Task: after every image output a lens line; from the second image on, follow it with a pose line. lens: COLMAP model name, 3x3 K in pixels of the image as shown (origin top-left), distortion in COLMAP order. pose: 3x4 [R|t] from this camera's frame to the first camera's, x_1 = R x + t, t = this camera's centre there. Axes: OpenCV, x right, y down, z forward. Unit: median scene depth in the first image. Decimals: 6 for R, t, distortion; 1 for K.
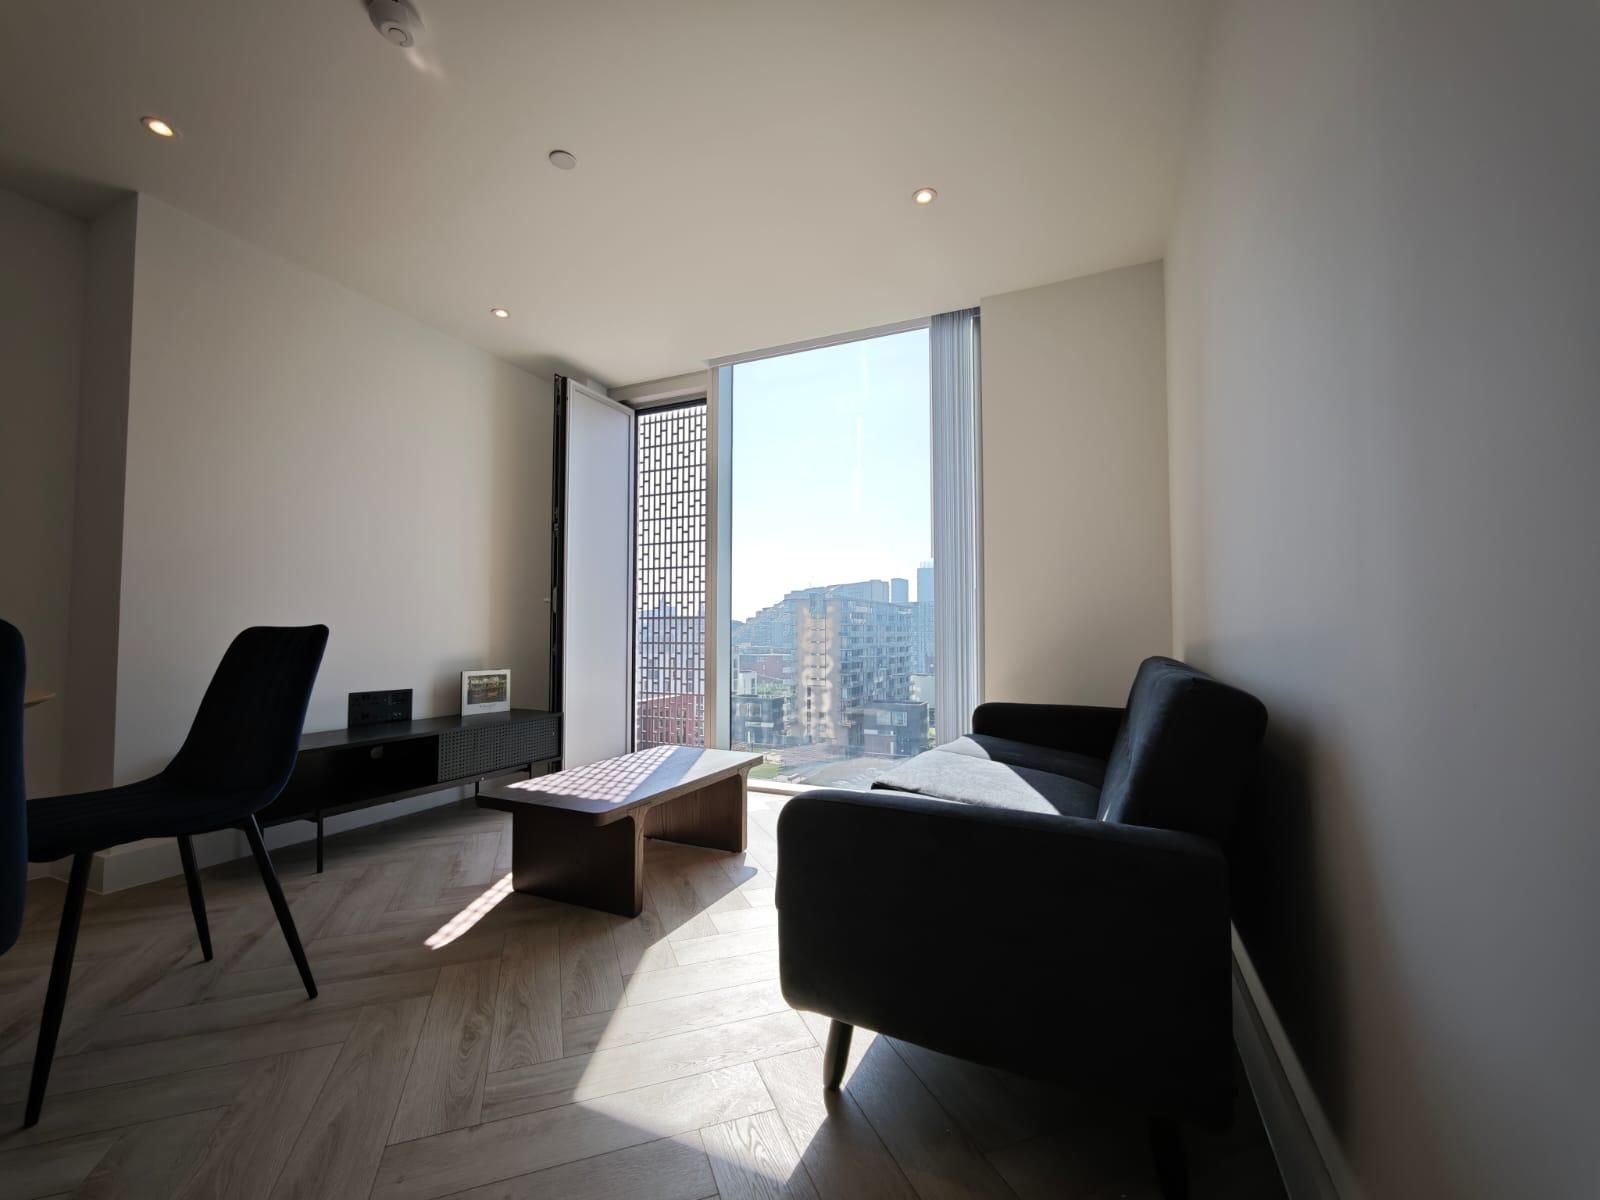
lens RADIAL K [[656.3, 0, 800.0], [0, 656.3, 600.0], [0, 0, 1]] dist [0.002143, -0.000801]
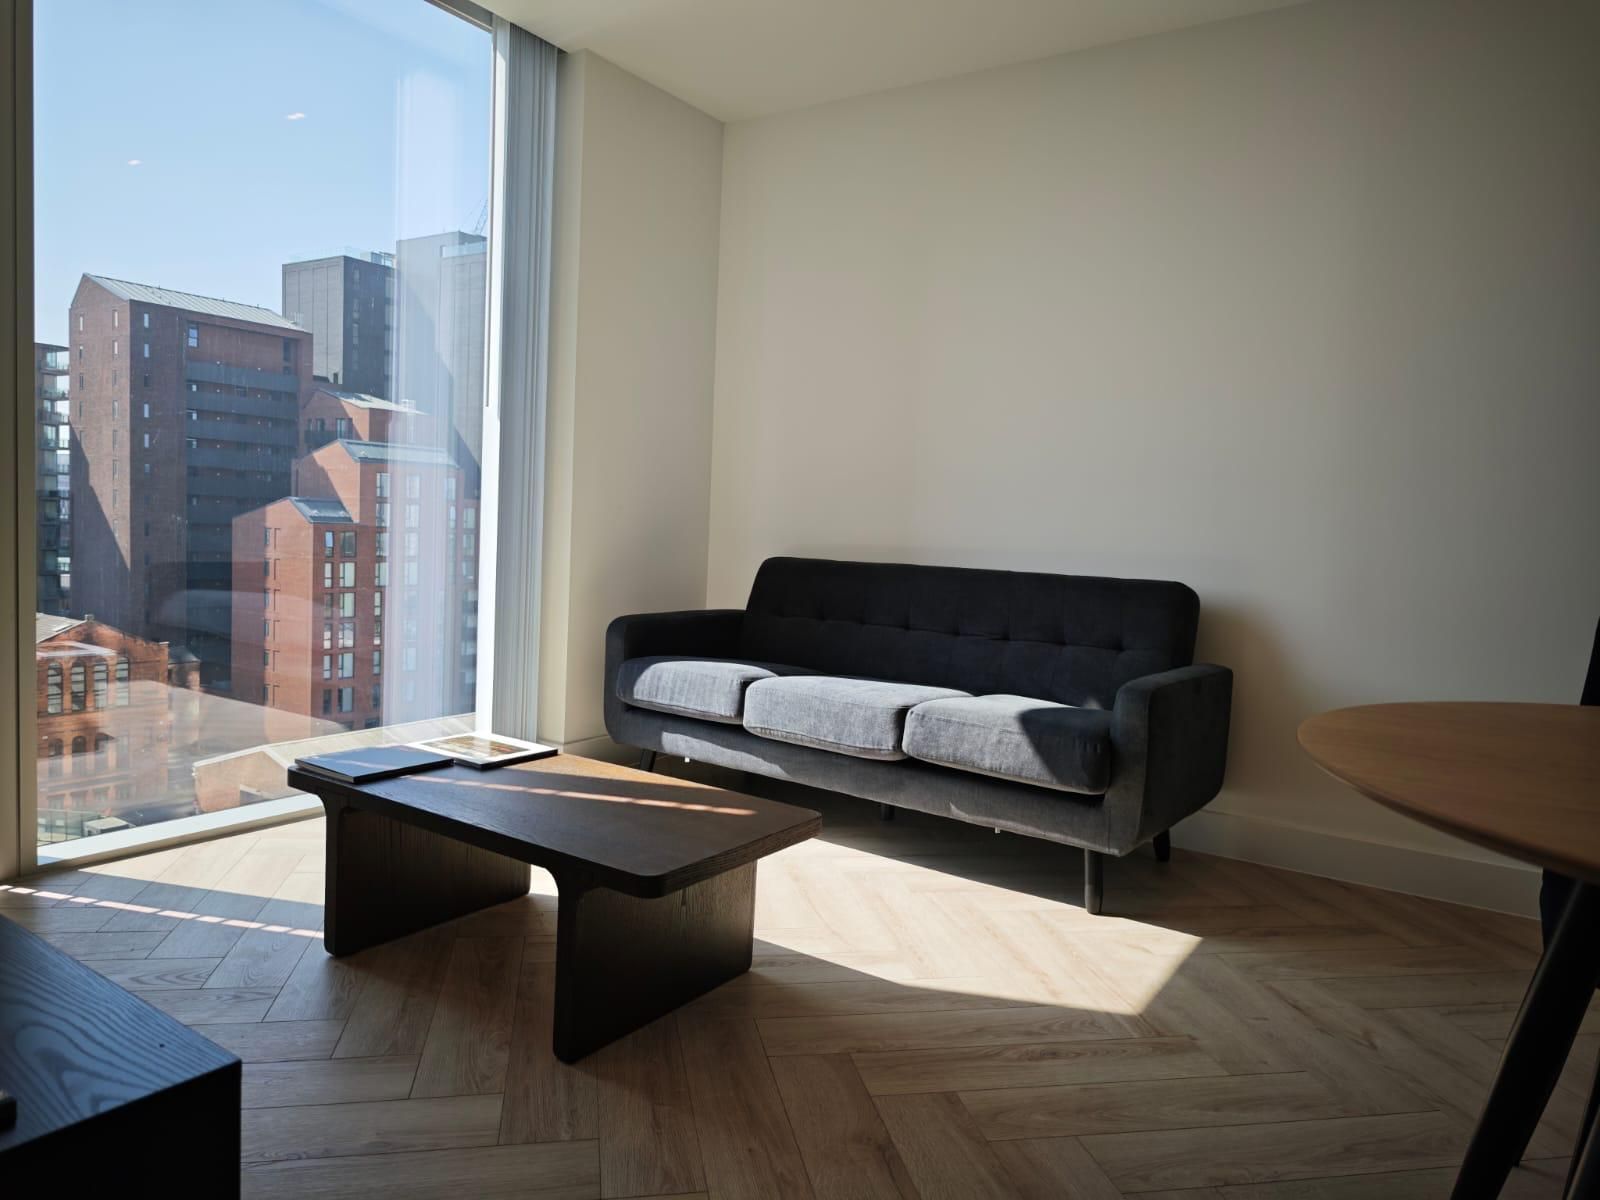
lens RADIAL K [[1096.2, 0, 798.3], [0, 1096.2, 578.6], [0, 0, 1]] dist [0.003386, 0.000109]
pose [[0.163350, -0.039964, 0.985758, -0.709728], [-0.086388, 0.994762, 0.054644, 0.016729], [-0.982779, -0.094084, 0.159042, 0.440612]]
